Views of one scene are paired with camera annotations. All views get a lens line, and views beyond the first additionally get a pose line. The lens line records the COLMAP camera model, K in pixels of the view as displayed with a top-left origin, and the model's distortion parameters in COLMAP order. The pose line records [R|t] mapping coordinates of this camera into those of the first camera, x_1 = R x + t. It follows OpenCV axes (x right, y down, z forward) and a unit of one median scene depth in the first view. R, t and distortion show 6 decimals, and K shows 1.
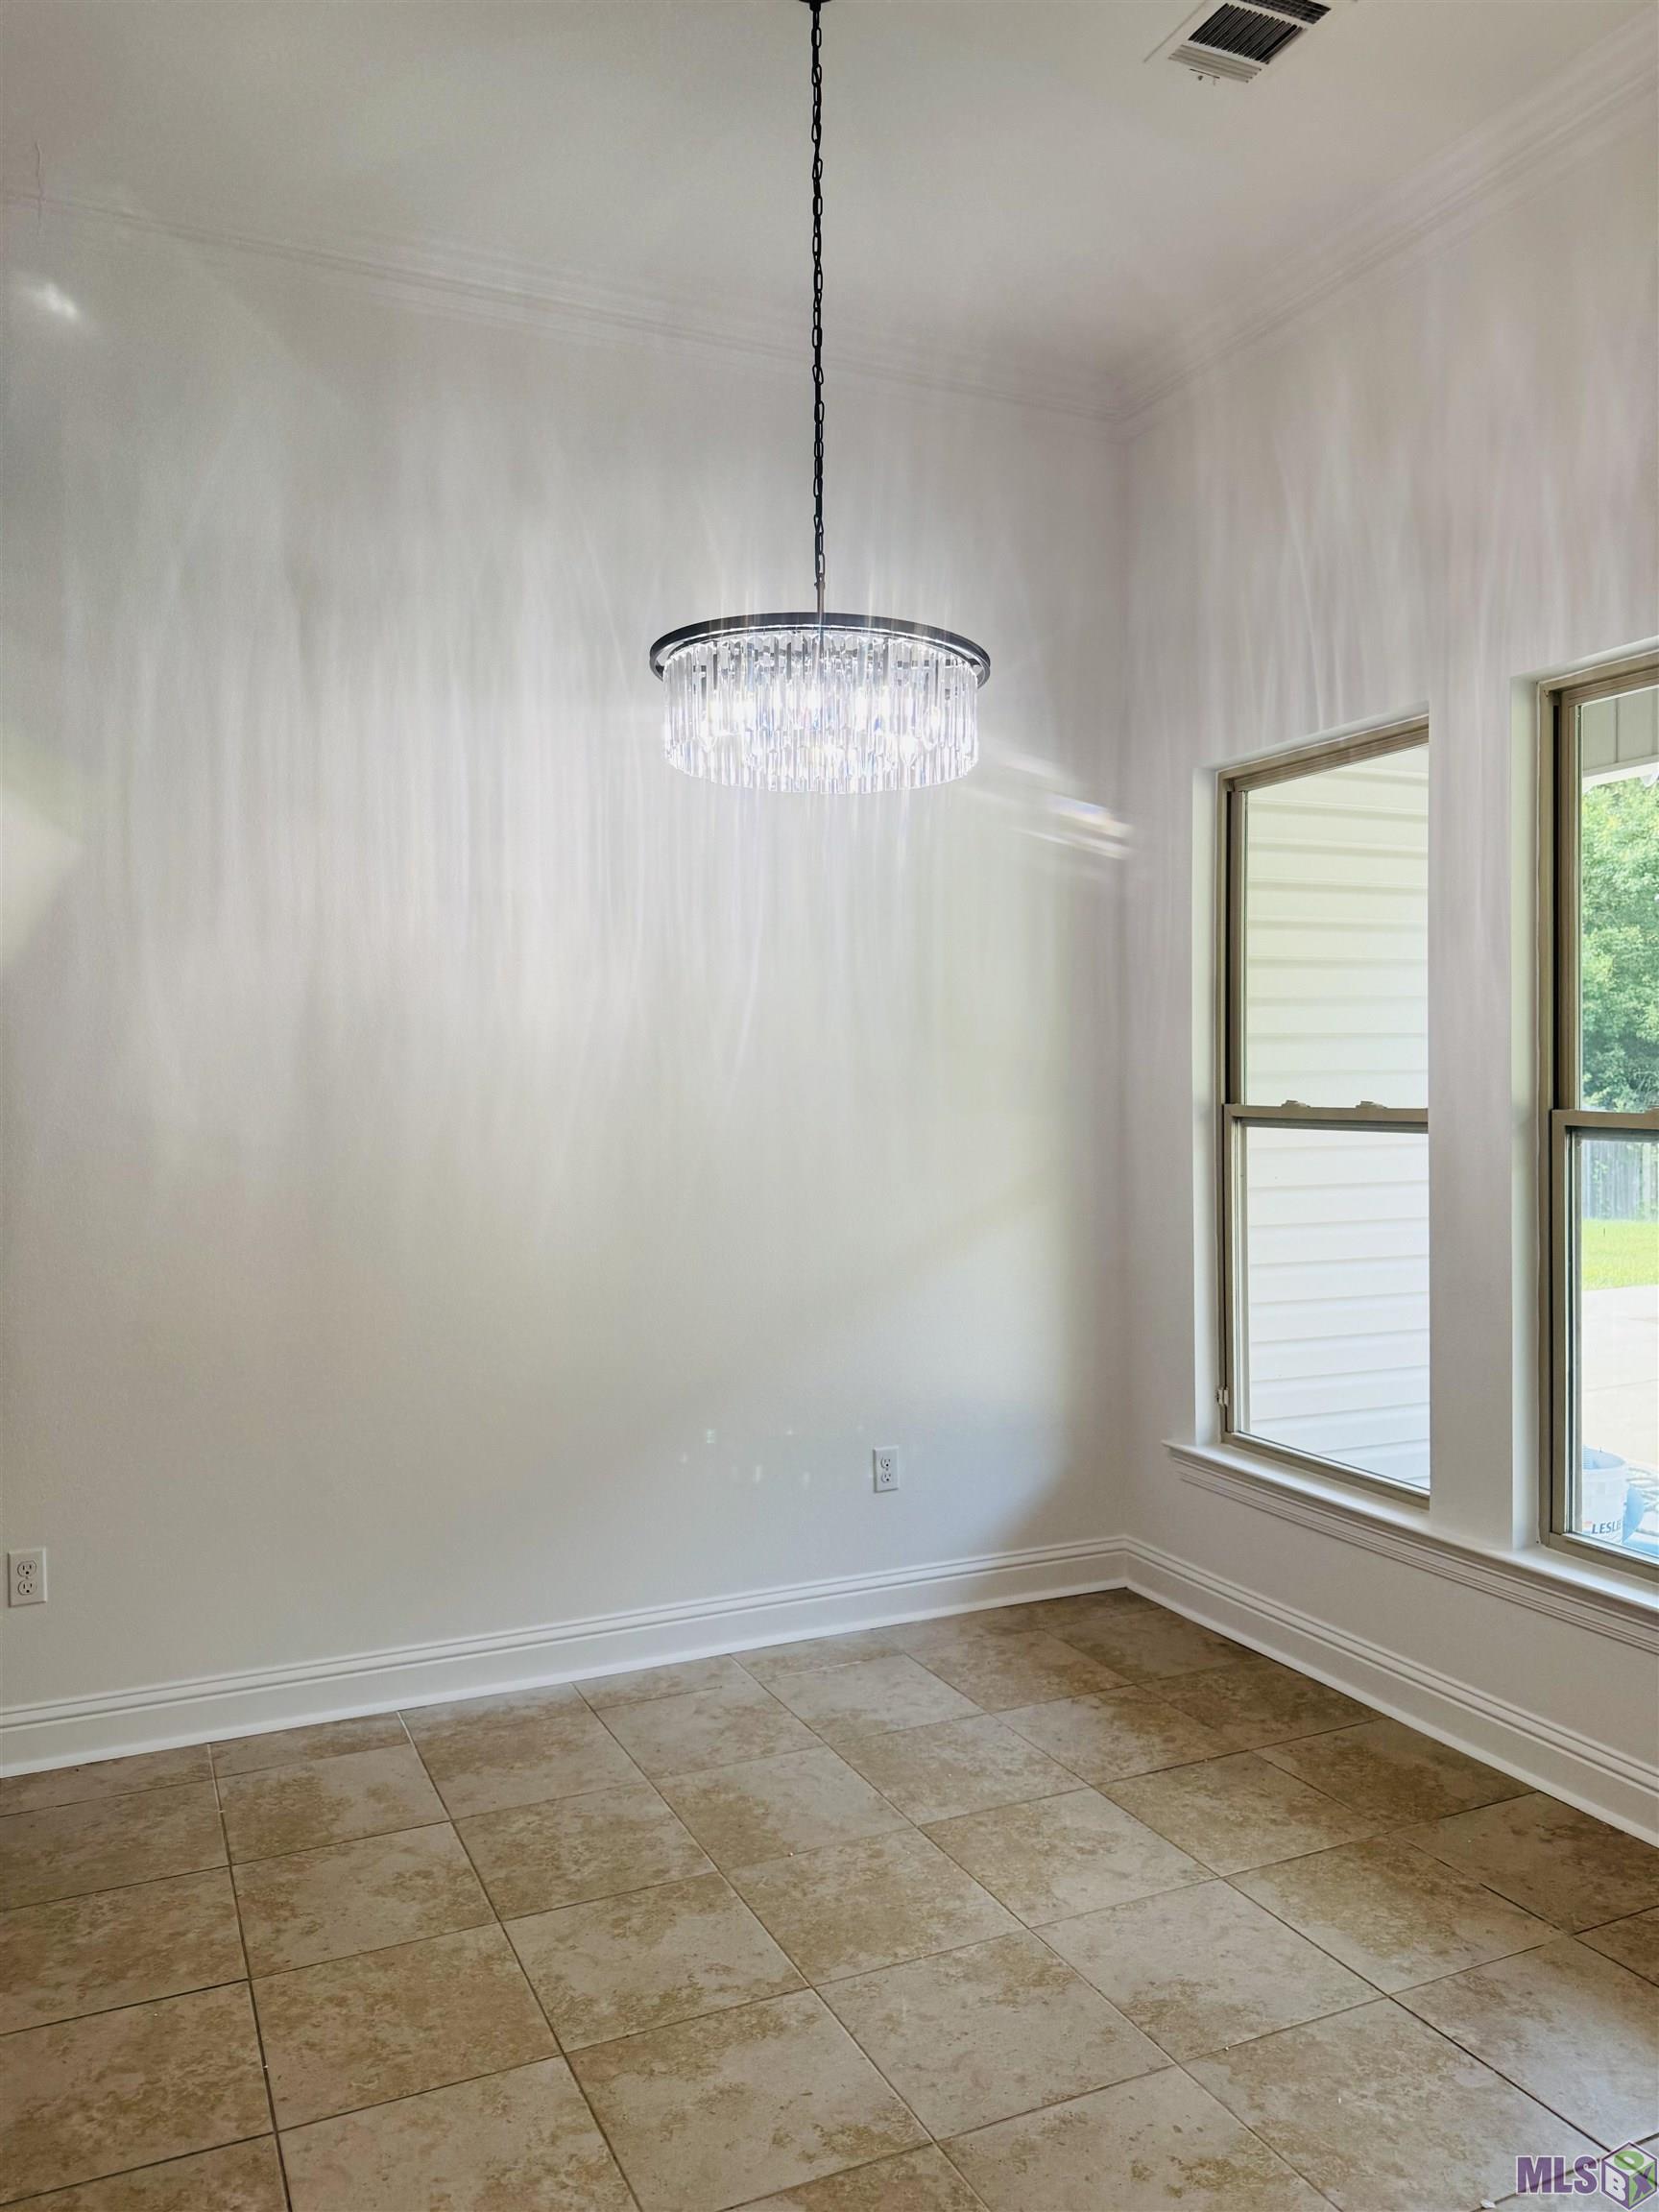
lens RADIAL K [[1550.3, 0, 822.9], [0, 1550.3, 1096.7], [0, 0, 1]] dist [0.028129, -0.034988]
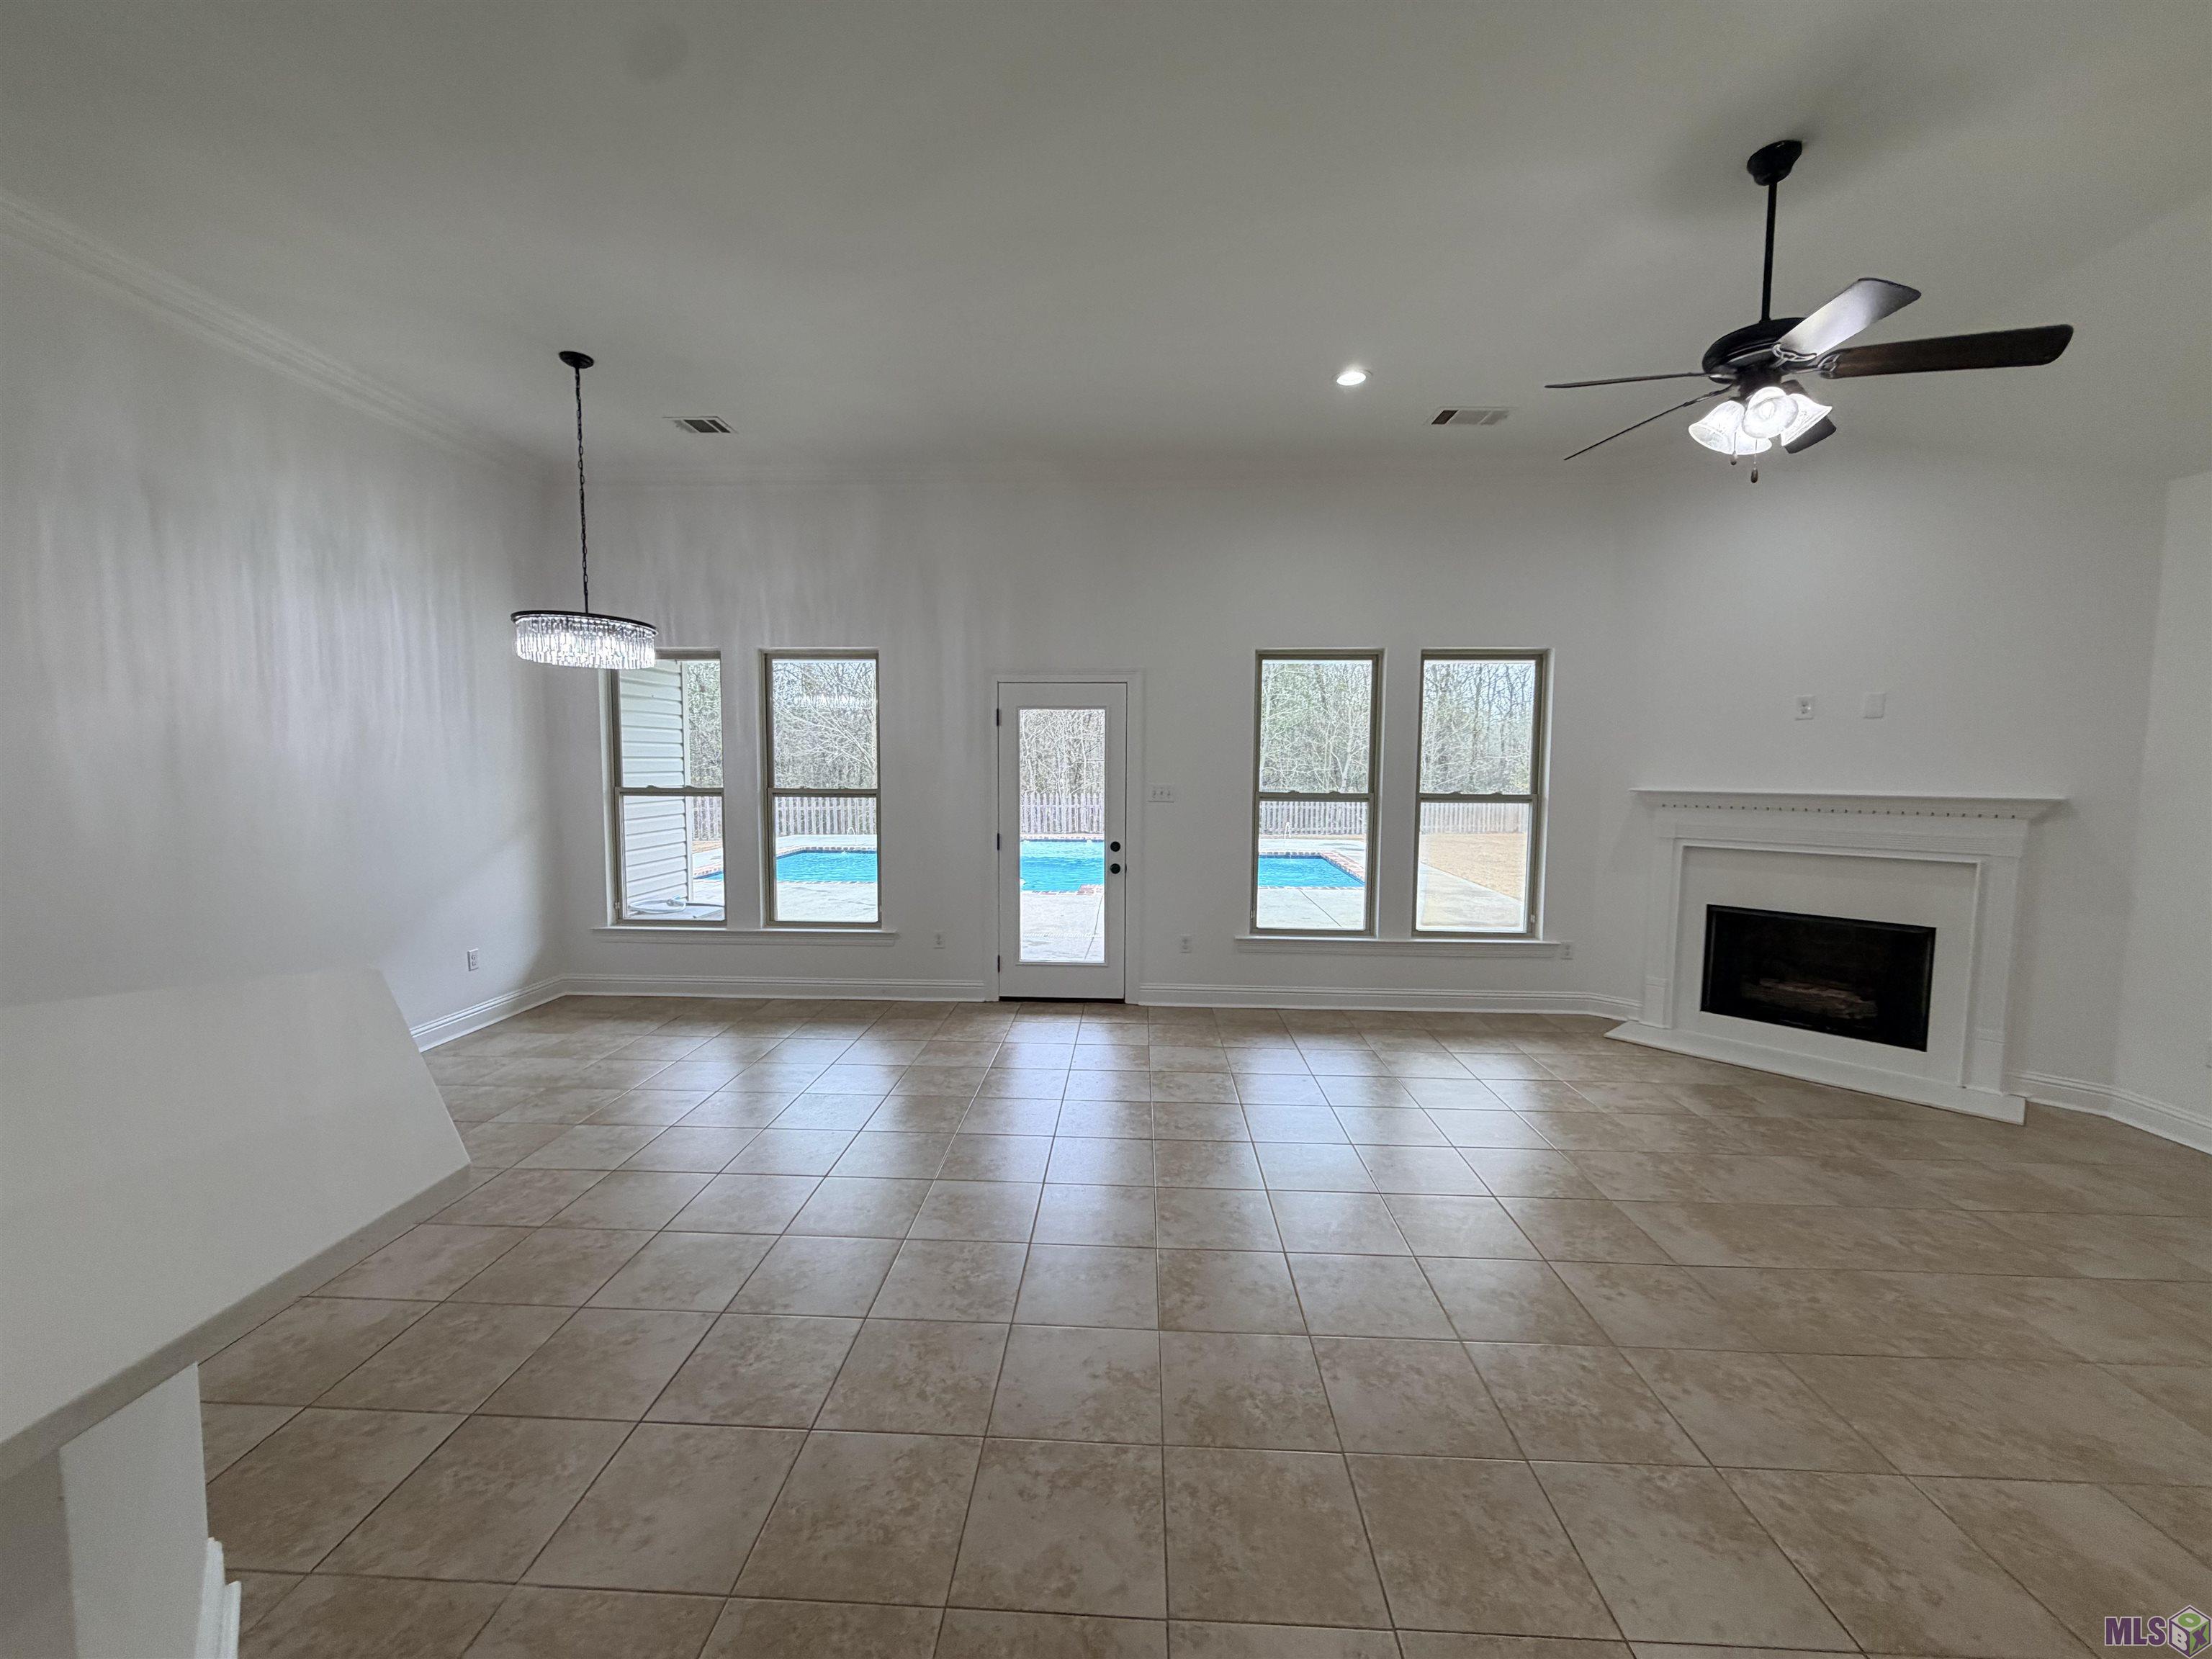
lens RADIAL K [[877.4, 0, 1098.9], [0, 877.4, 829.7], [0, 0, 1]] dist [-0.003649, 0.000227]
pose [[0.457091, -0.056112, 0.887648, -0.733425], [-0.002680, 0.997917, 0.064463, -0.021451], [-0.889416, -0.031844, 0.455988, -0.371563]]
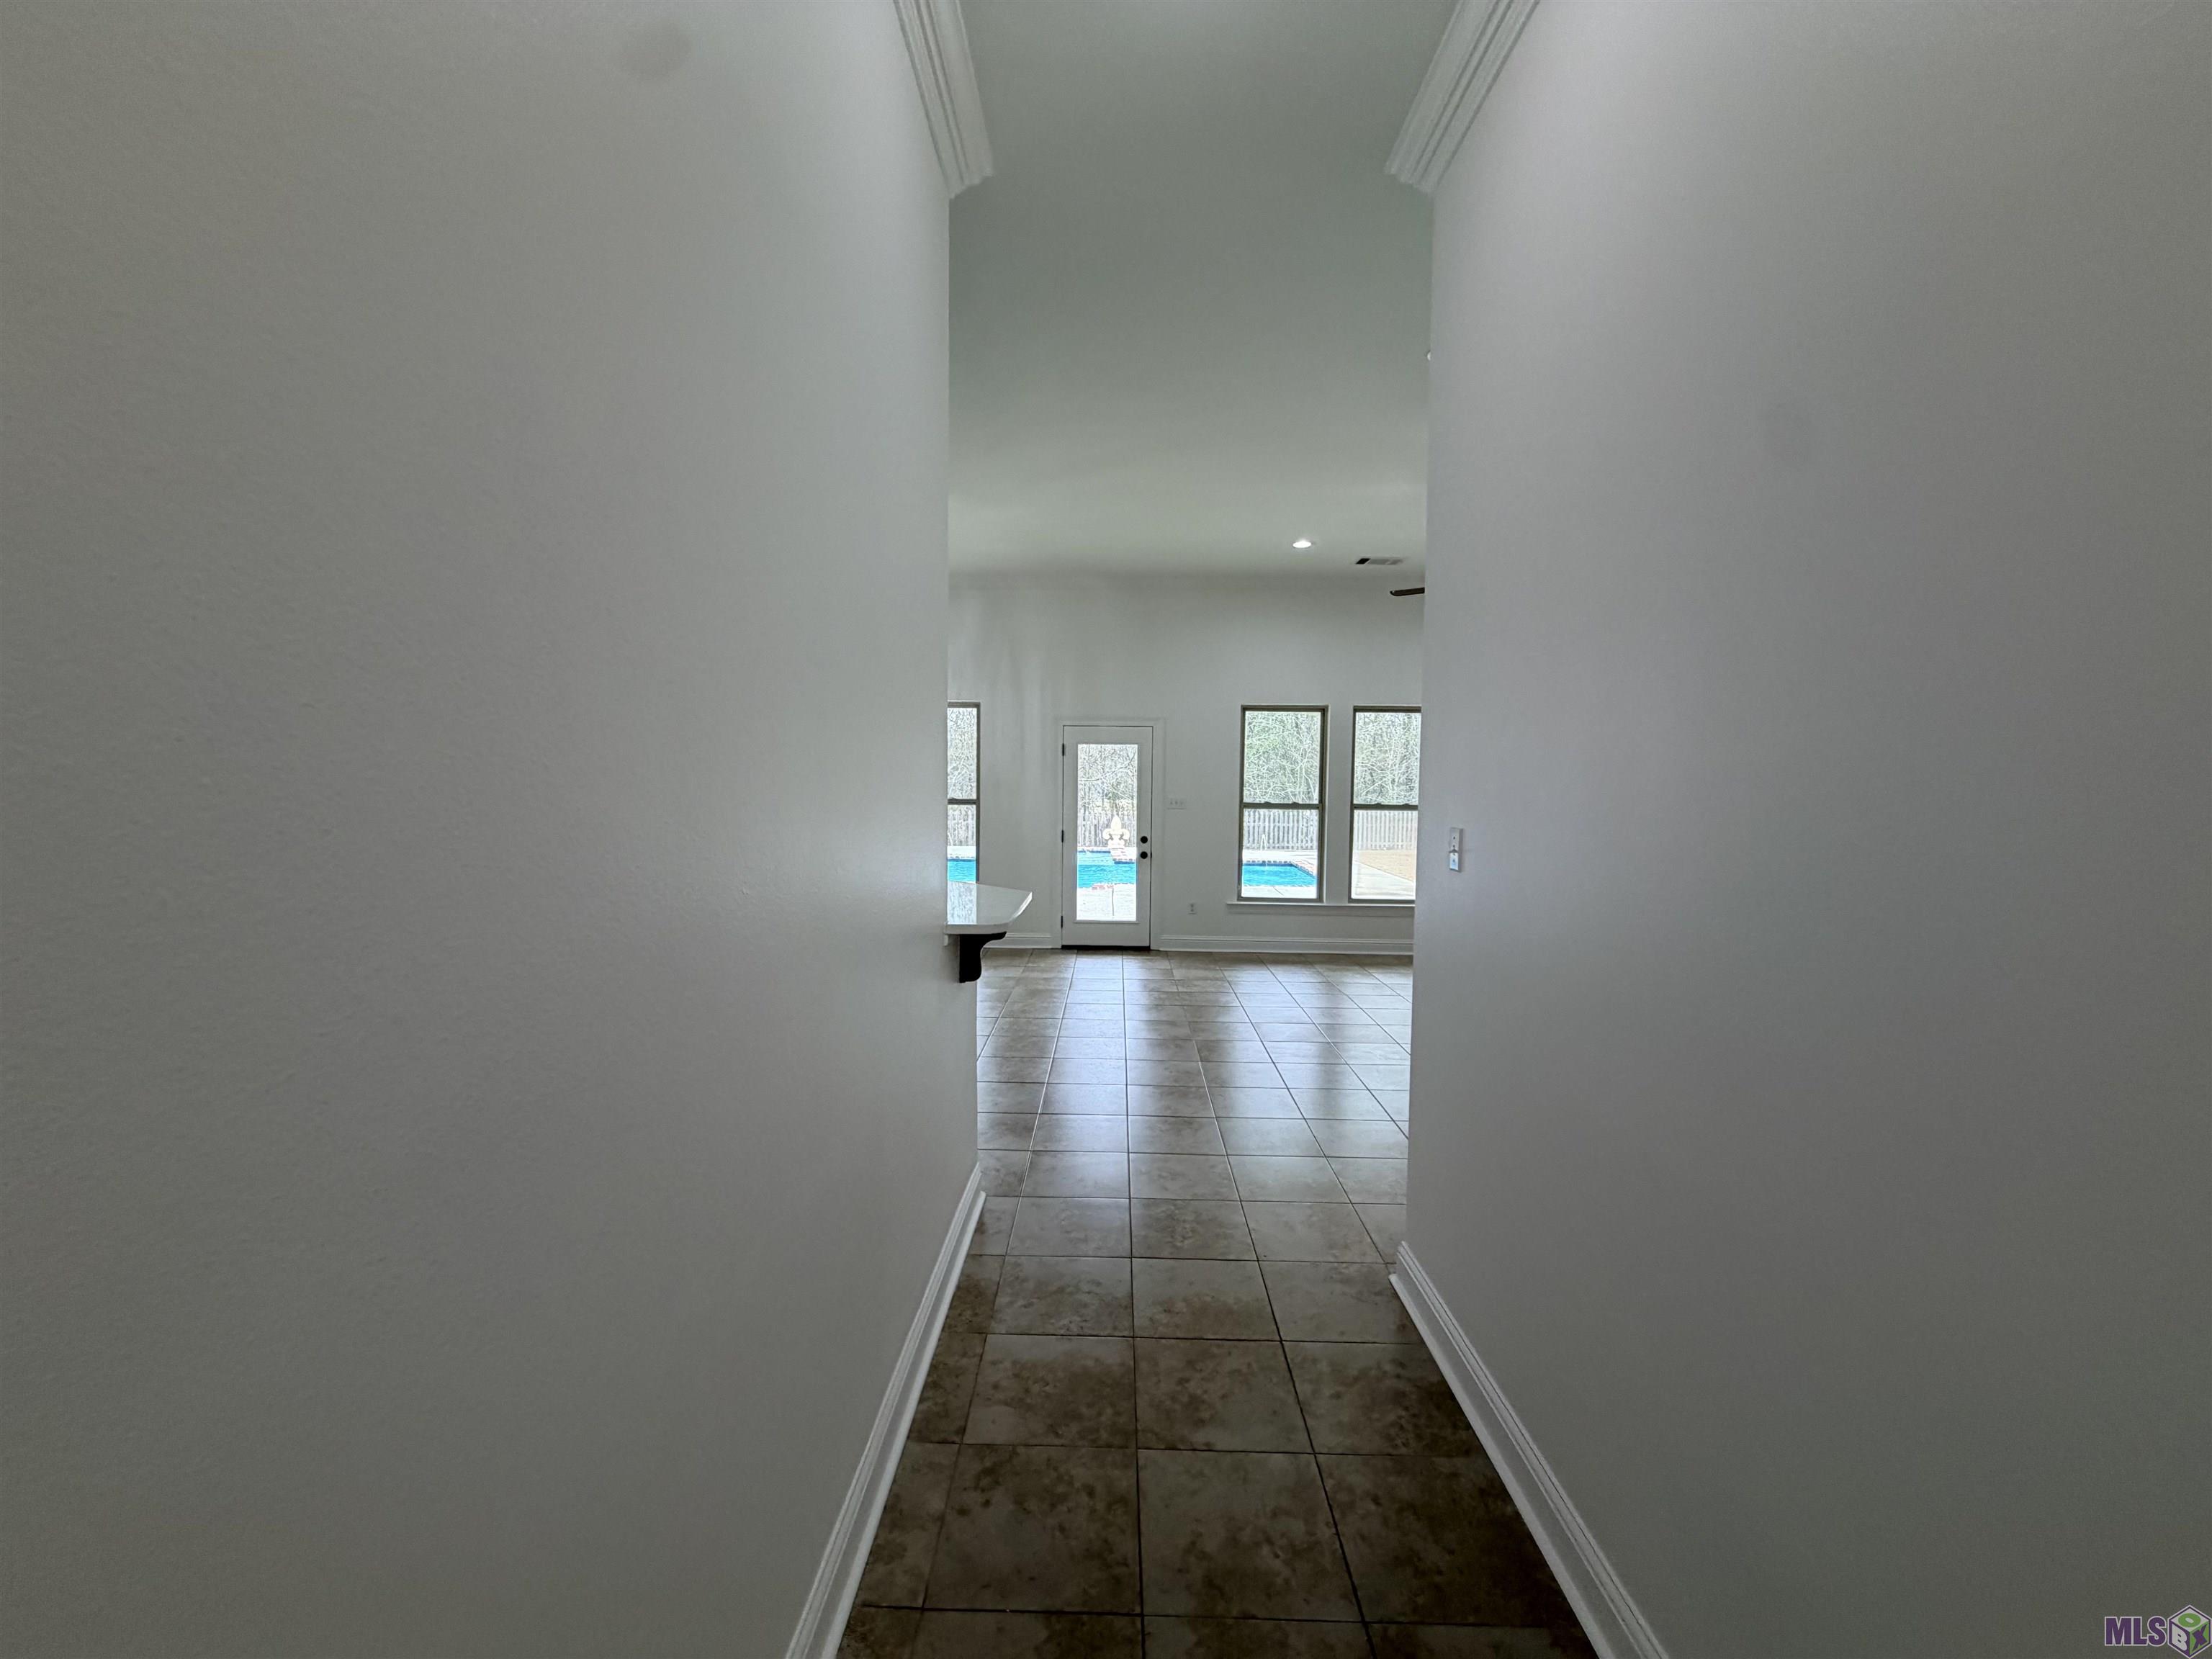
lens RADIAL K [[877.4, 0, 1098.9], [0, 877.4, 829.7], [0, 0, 1]] dist [-0.003649, 0.000227]
pose [[0.433951, -0.034099, 0.900291, -1.413824], [-0.008010, 0.999098, 0.041703, -0.009638], [-0.900901, -0.025309, 0.433287, -0.557227]]
